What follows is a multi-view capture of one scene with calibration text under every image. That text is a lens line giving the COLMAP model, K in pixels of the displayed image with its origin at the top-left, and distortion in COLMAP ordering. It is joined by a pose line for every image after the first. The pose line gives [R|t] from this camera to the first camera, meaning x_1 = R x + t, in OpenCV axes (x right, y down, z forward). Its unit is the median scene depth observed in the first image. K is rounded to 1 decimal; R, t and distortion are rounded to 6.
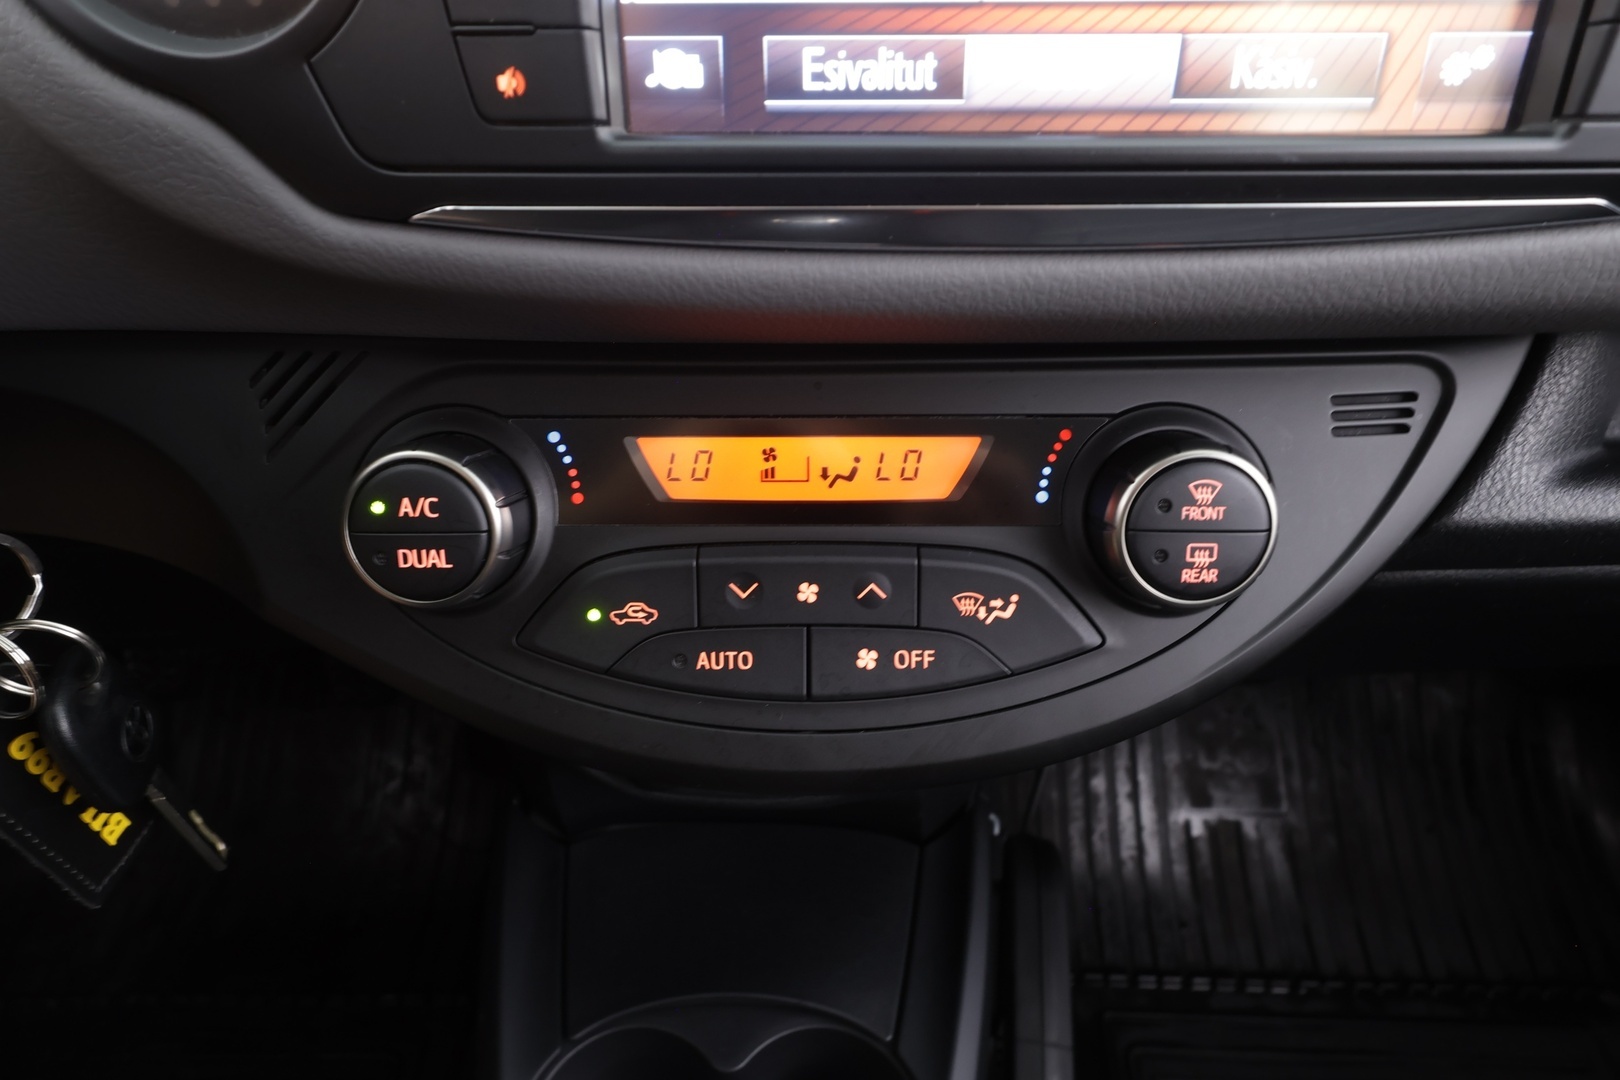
lens RADIAL K [[945.4, 0, 810.0], [0, 945.4, 540.0], [0, 0, 1]] dist [0.006995, -0.000587]
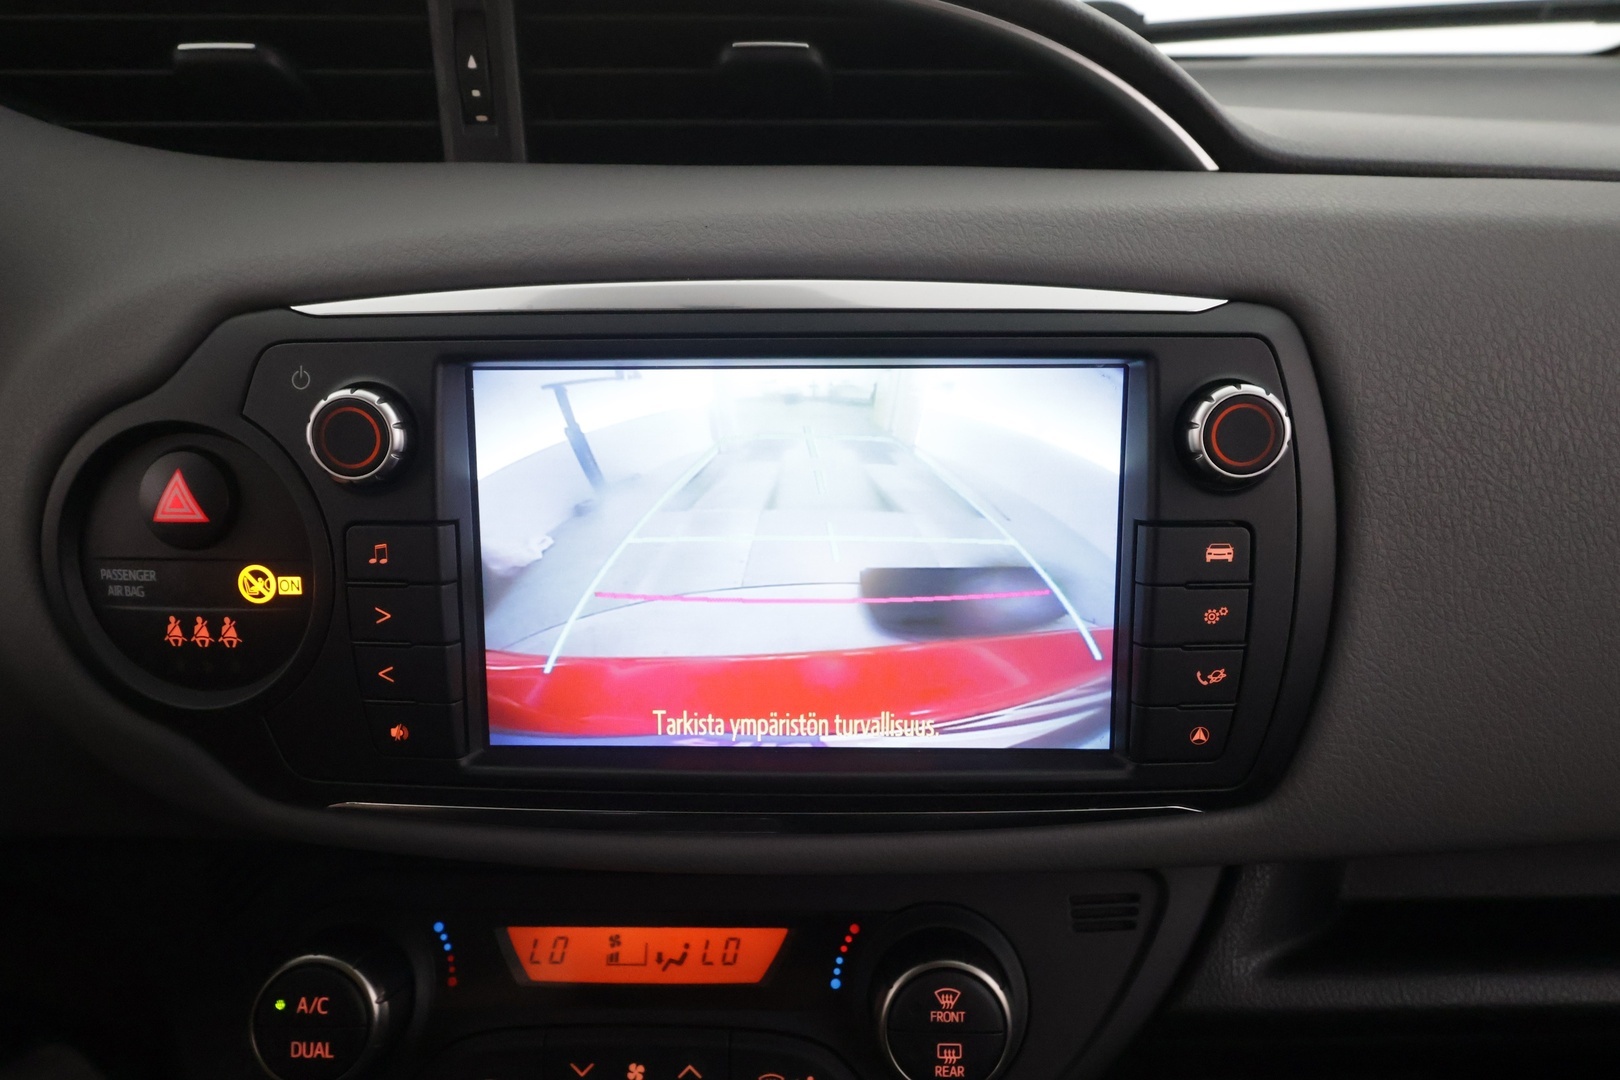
lens RADIAL K [[966.1, 0, 810.0], [0, 966.1, 540.0], [0, 0, 1]] dist [0.004561, 0.000875]
pose [[0.999907, 0.000549, -0.013629, 0.230337], [-0.004387, 0.959031, -0.283268, -0.239859], [0.012915, 0.283302, 0.958944, -0.342625]]
